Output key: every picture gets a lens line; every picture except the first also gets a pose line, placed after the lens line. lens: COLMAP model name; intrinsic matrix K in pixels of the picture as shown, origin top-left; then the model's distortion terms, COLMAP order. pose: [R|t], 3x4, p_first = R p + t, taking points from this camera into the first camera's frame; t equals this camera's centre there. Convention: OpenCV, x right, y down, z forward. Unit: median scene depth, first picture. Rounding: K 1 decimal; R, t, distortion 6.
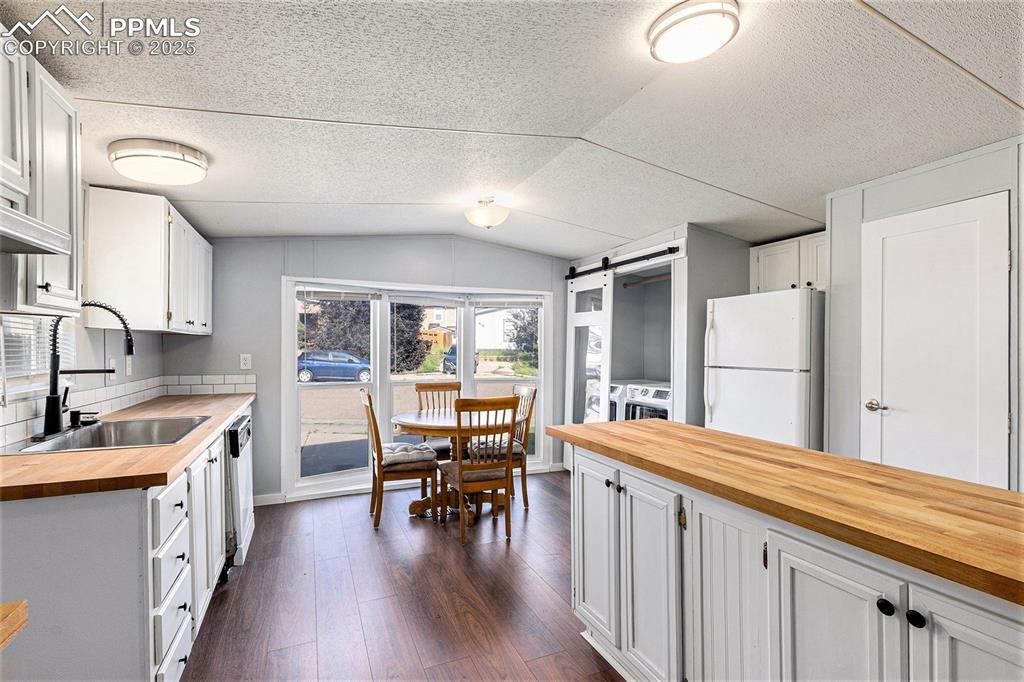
lens RADIAL K [[481.0, 0, 533.6], [0, 481.0, 352.5], [0, 0, 1]] dist [0.001031, 0.001881]
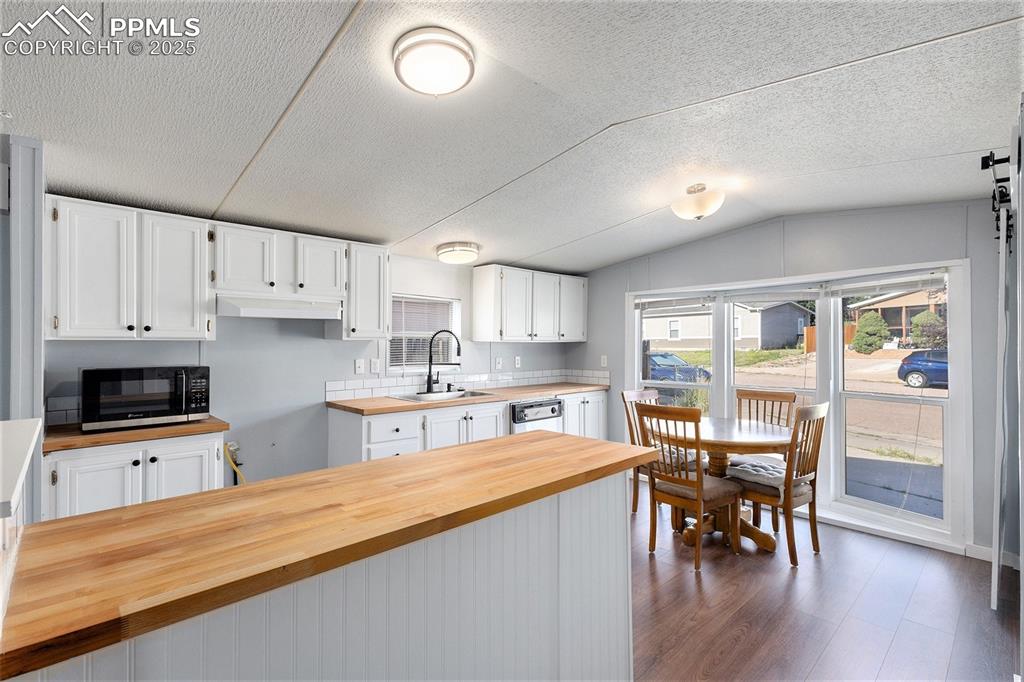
lens RADIAL K [[481.0, 0, 510.6], [0, 481.0, 339.7], [0, 0, 1]] dist [0.001031, 0.001881]
pose [[0.302216, -0.018015, -0.953069, 0.644960], [-0.003028, 0.999798, -0.019858, -0.014103], [0.953235, 0.008887, 0.302100, 0.389772]]
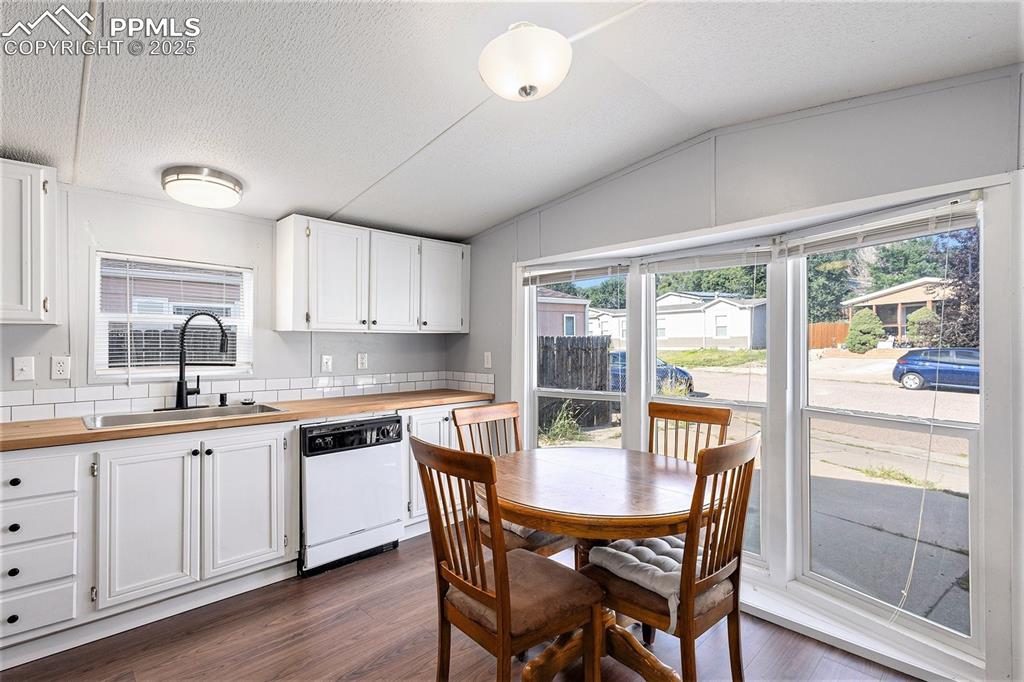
lens RADIAL K [[482.1, 0, 517.4], [0, 482.1, 345.0], [0, 0, 1]] dist [0.011418, -0.000977]
pose [[0.319573, -0.007778, -0.947530, 0.355393], [-0.002941, 0.999953, -0.009200, -0.002523], [0.947557, 0.005727, 0.319535, 0.825640]]
